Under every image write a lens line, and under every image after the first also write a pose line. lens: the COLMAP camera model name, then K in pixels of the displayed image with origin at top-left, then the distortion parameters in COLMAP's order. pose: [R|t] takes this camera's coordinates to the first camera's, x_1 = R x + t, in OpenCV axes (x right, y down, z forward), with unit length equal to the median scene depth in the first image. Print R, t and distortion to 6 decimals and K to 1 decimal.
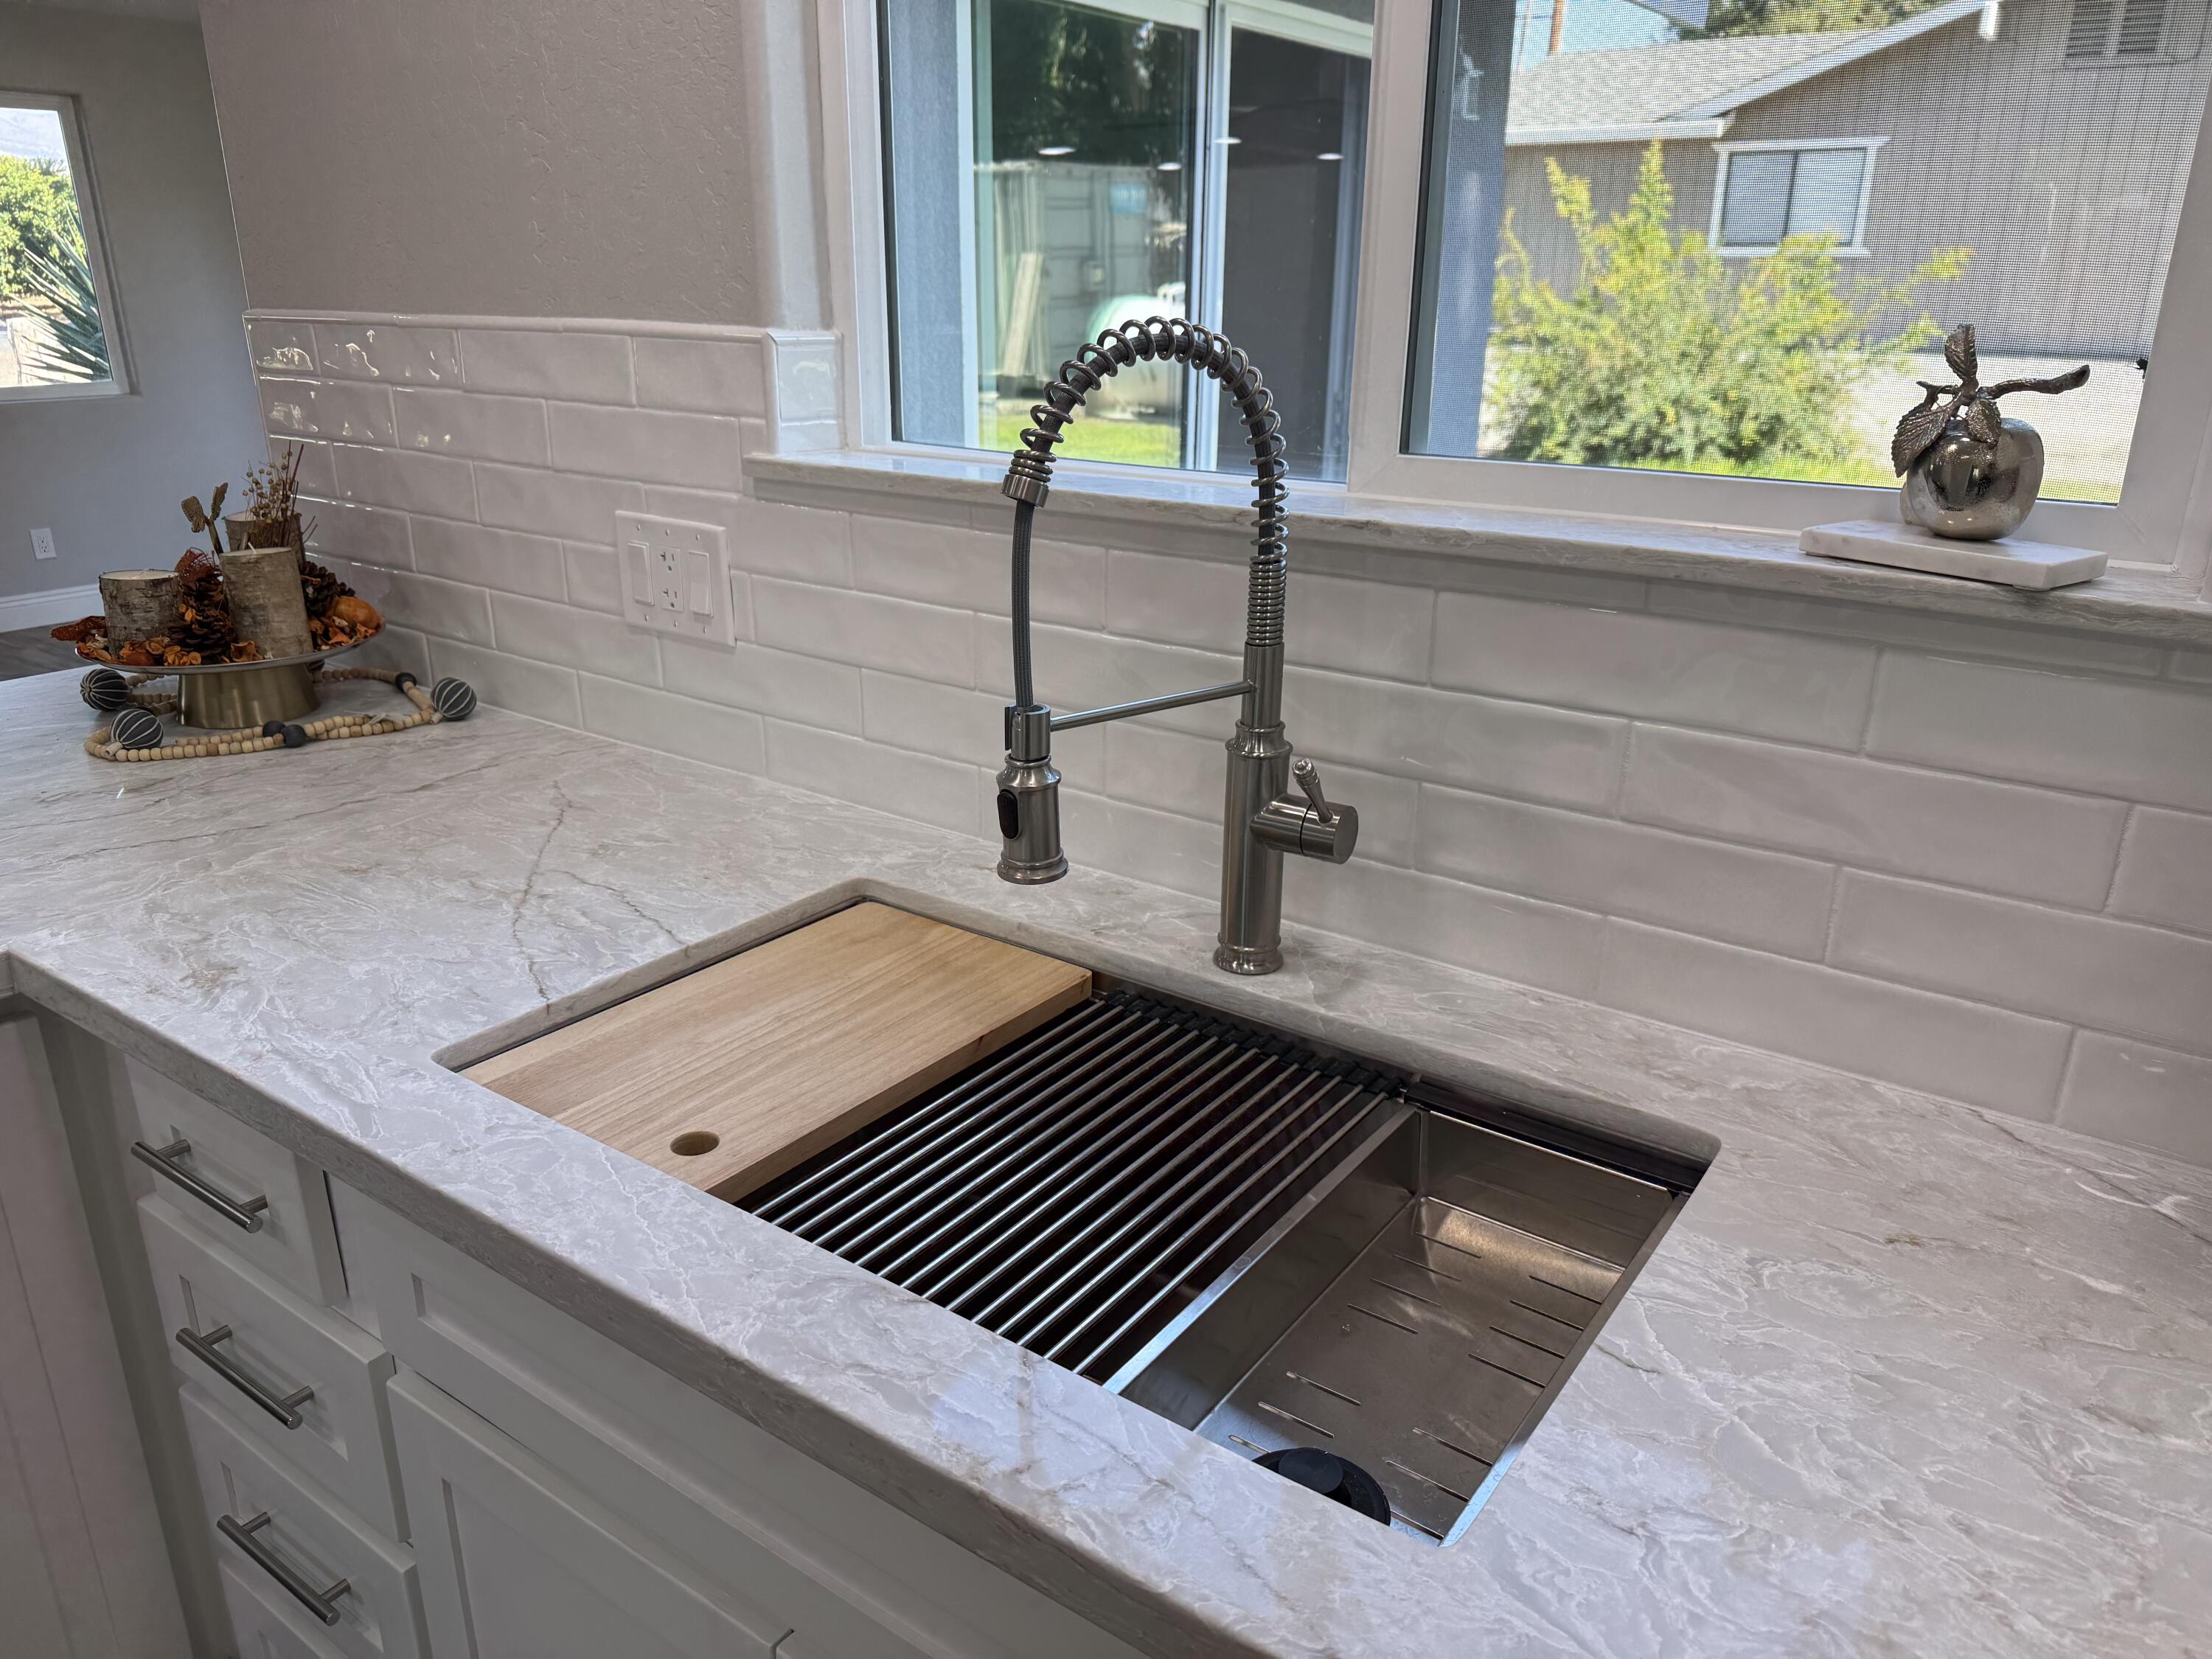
lens RADIAL K [[1547.9, 0, 1106.8], [0, 1547.9, 842.2], [0, 0, 1]] dist [0.065043, -0.085489]
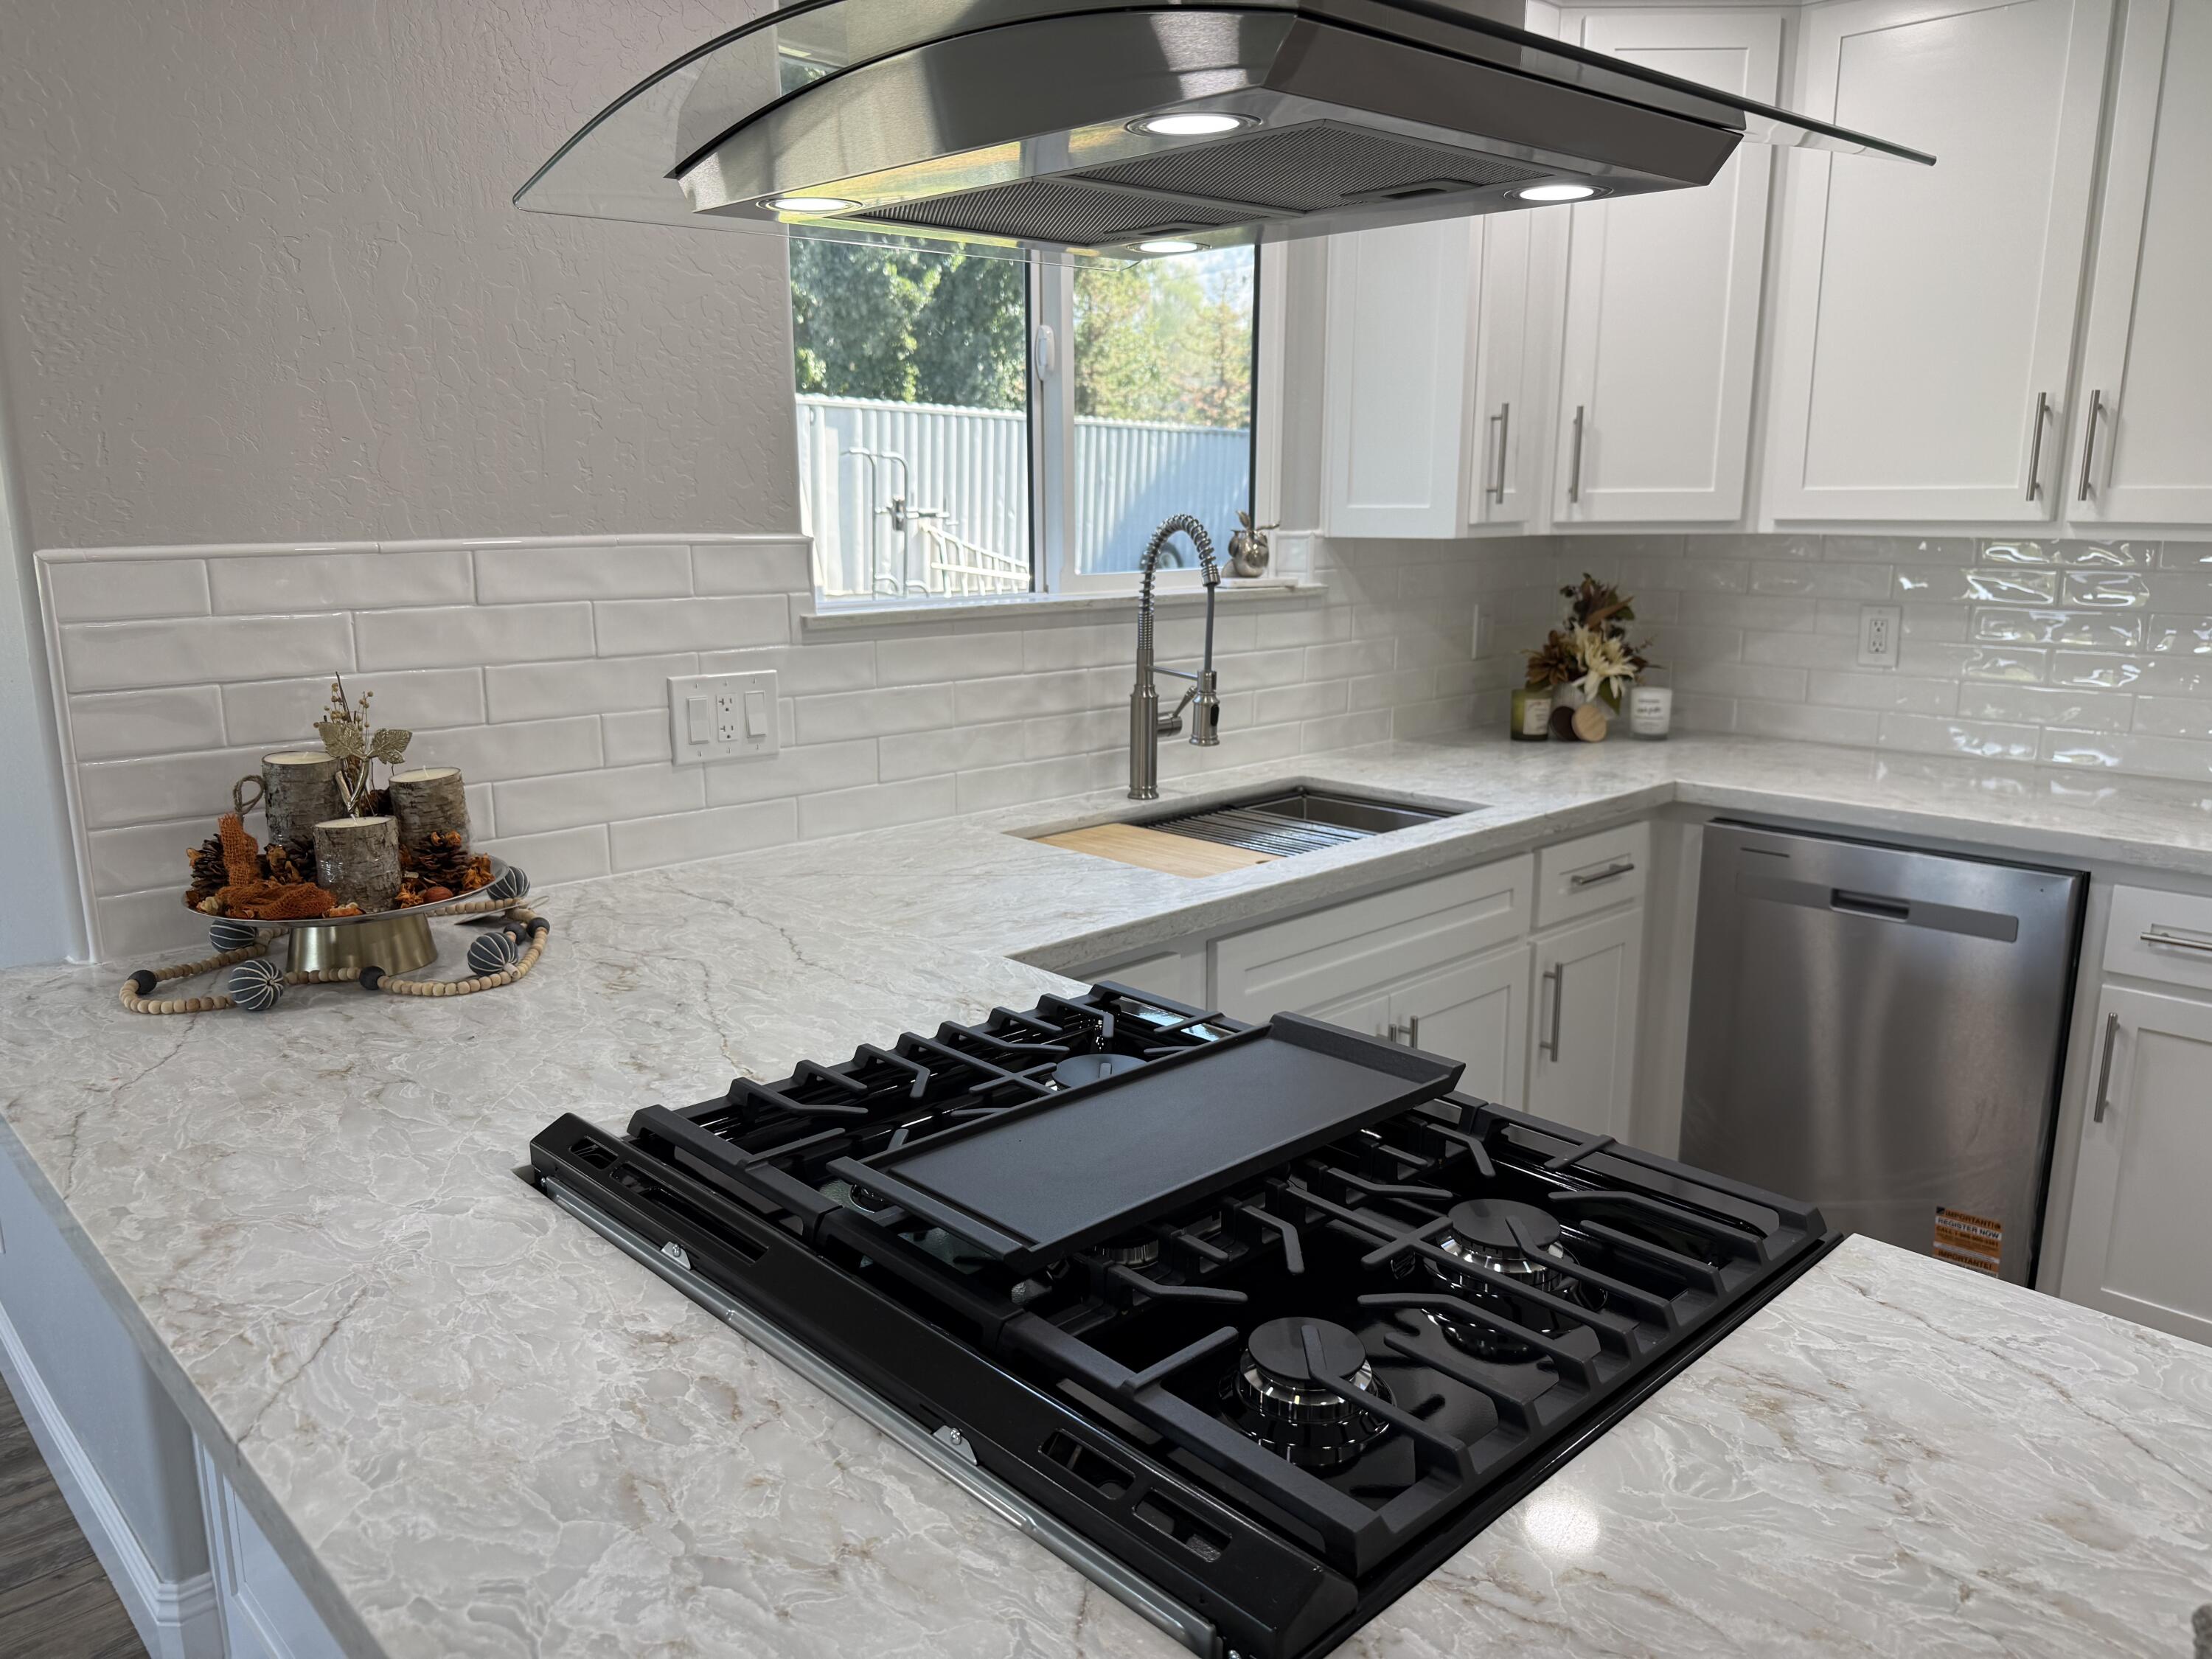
lens RADIAL K [[1547.9, 0, 1109.8], [0, 1547.9, 841.0], [0, 0, 1]] dist [0.065043, -0.085489]
pose [[0.183233, -0.222313, 0.957603, -1.541850], [0.340532, 0.928140, 0.150314, -0.160175], [-0.922206, 0.298552, 0.245770, 0.398387]]
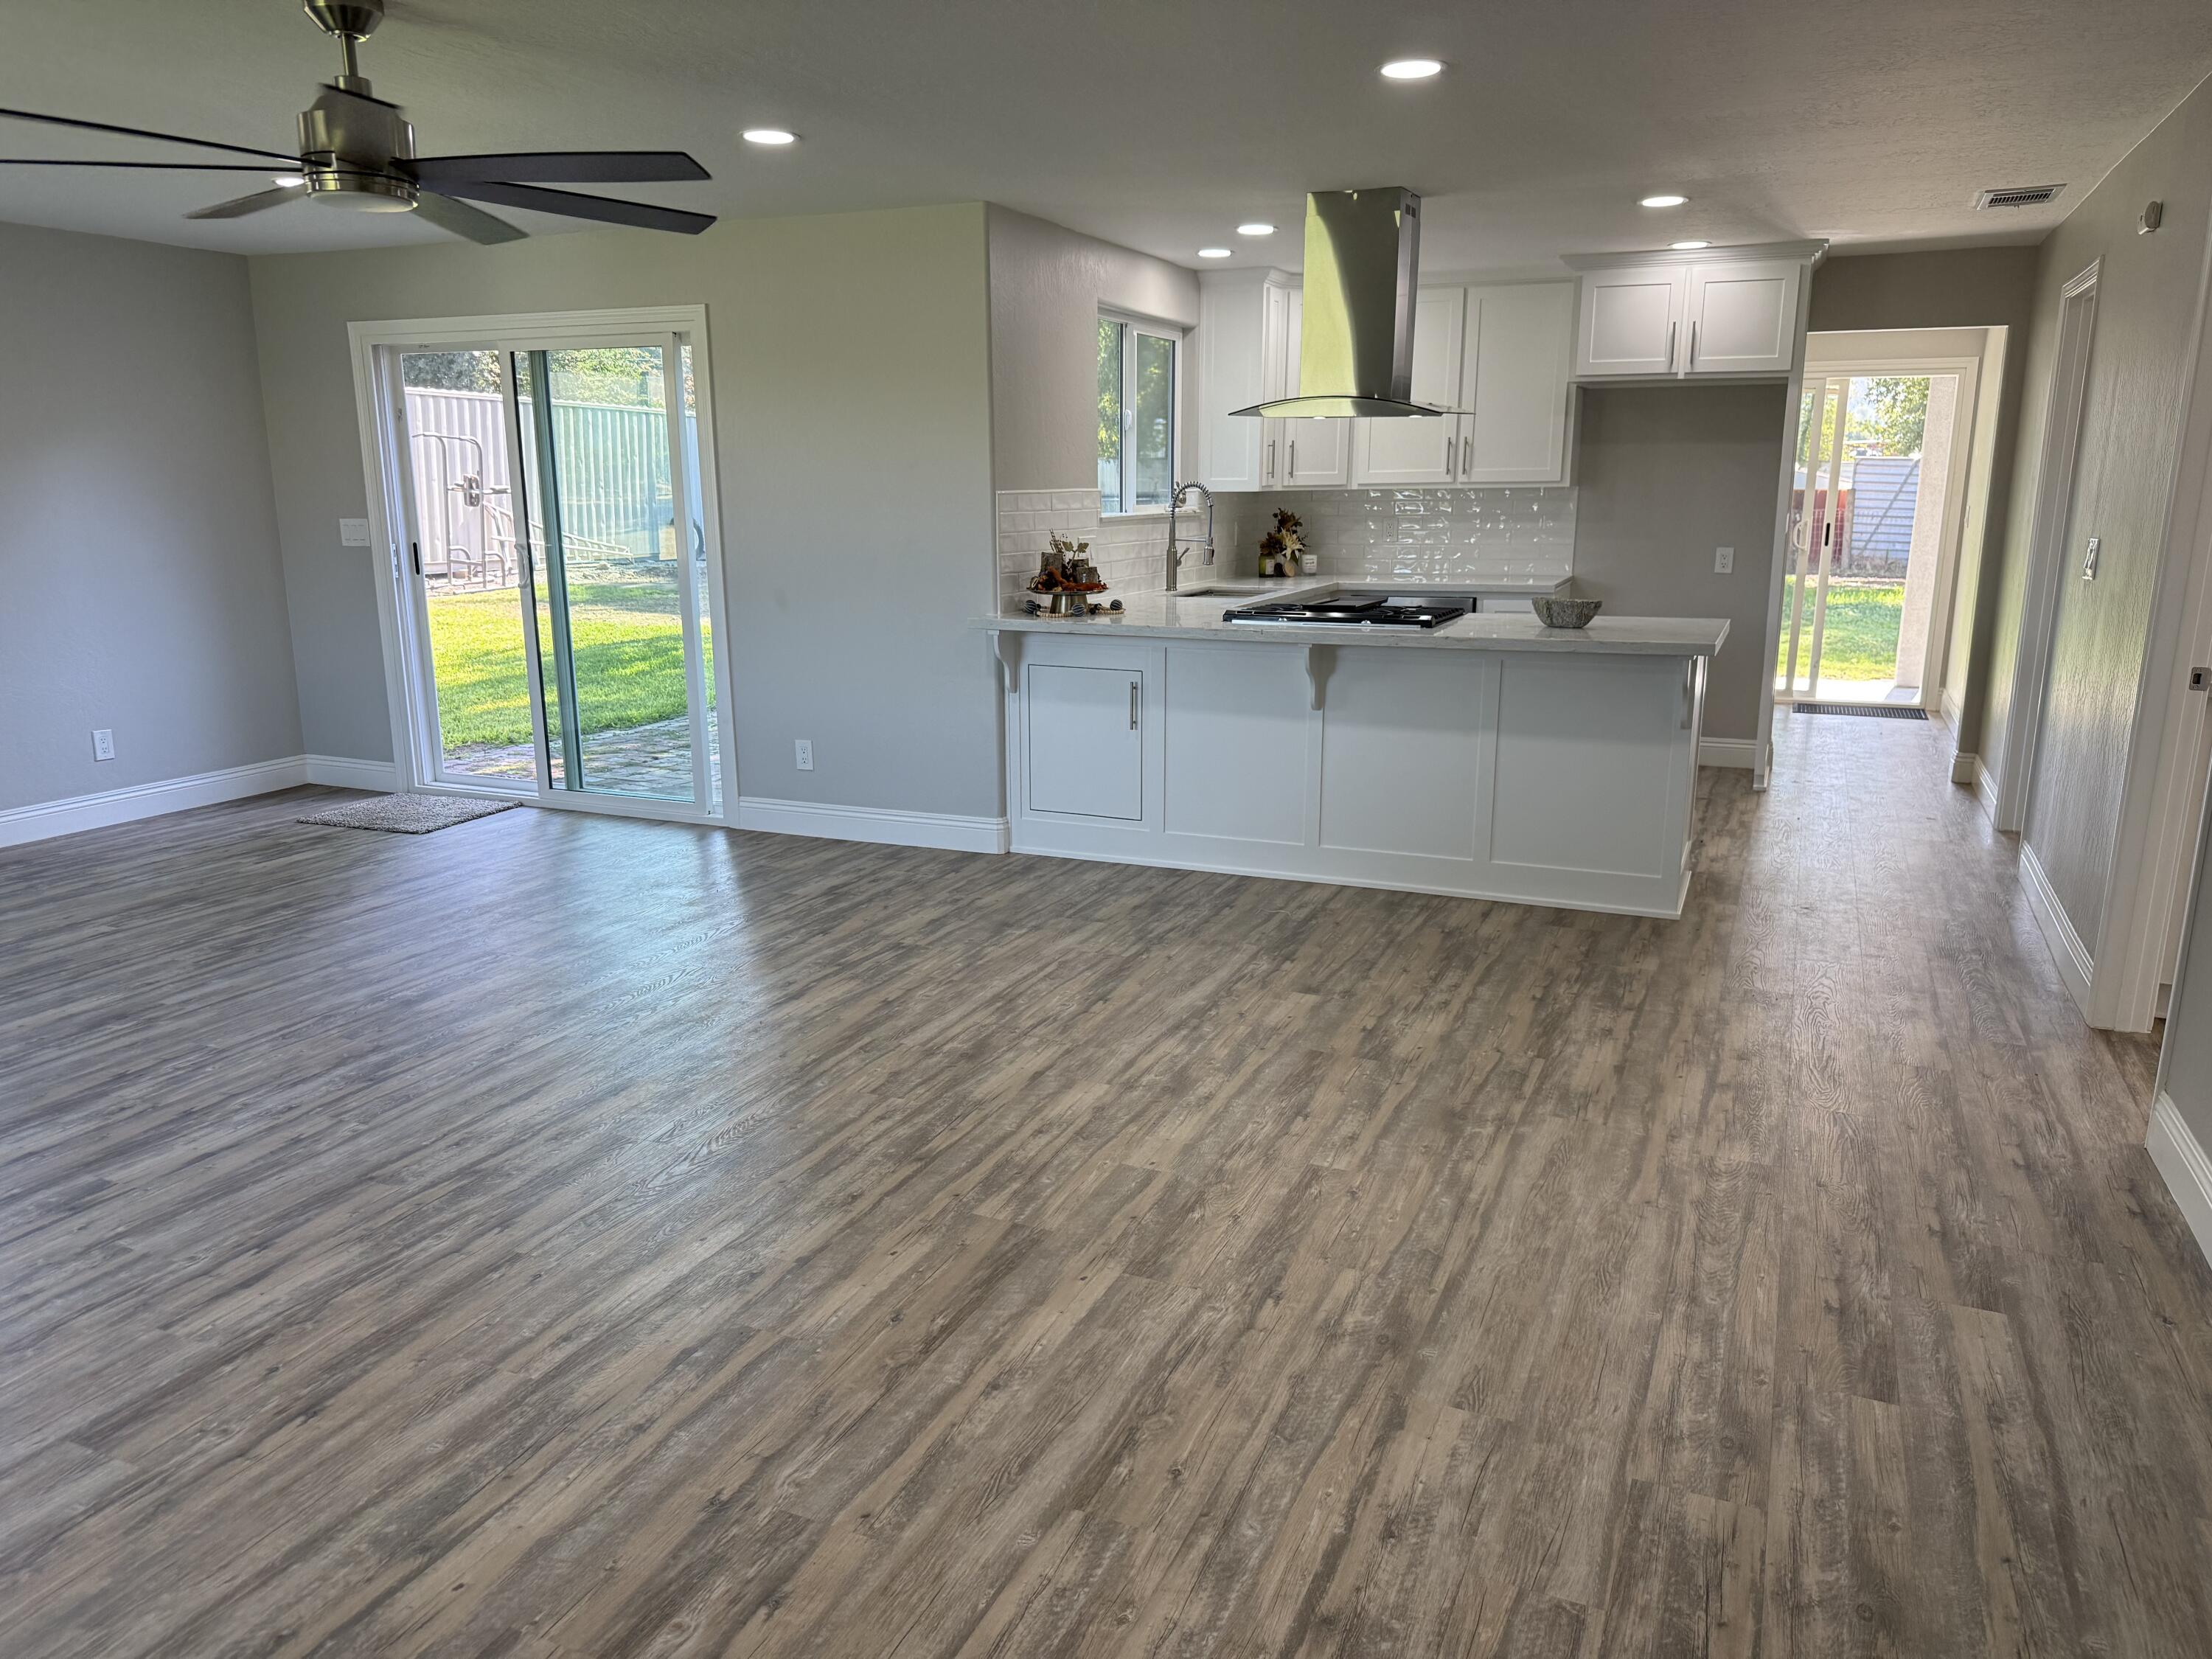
lens RADIAL K [[1547.9, 0, 1104.9], [0, 1547.9, 839.8], [0, 0, 1]] dist [0.065043, -0.085489]
pose [[-0.204169, -0.231735, 0.951112, -4.220597], [0.337934, 0.895167, 0.290647, -0.644567], [-0.918757, 0.380754, -0.104454, 1.659156]]
